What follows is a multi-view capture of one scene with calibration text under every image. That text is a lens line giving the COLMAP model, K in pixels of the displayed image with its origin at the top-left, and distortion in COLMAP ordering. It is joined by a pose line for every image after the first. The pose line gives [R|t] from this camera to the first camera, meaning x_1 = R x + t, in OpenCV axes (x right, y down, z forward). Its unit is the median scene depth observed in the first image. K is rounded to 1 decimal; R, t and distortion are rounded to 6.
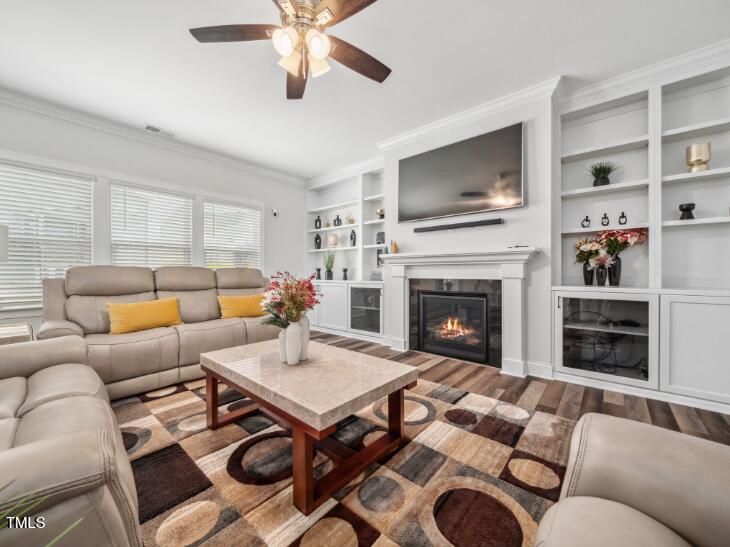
lens RADIAL K [[286.4, 0, 366.7], [0, 286.4, 276.2], [0, 0, 1]] dist [-0.000207, 0.000019]
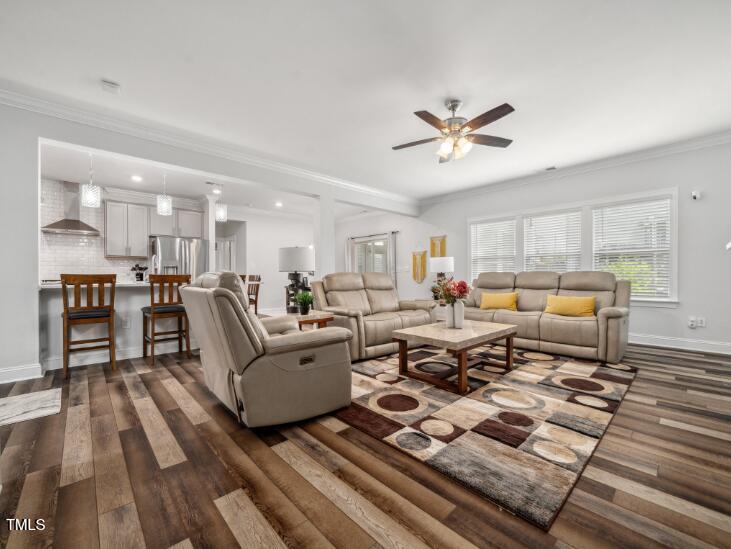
lens RADIAL K [[299.7, 0, 369.6], [0, 299.7, 278.2], [0, 0, 1]] dist [0.000443, 0.000127]
pose [[-0.107771, 0.002816, -0.994172, 1.346772], [-0.009656, 0.999946, 0.003879, 0.001050], [0.994129, 0.010017, -0.107738, 0.570573]]
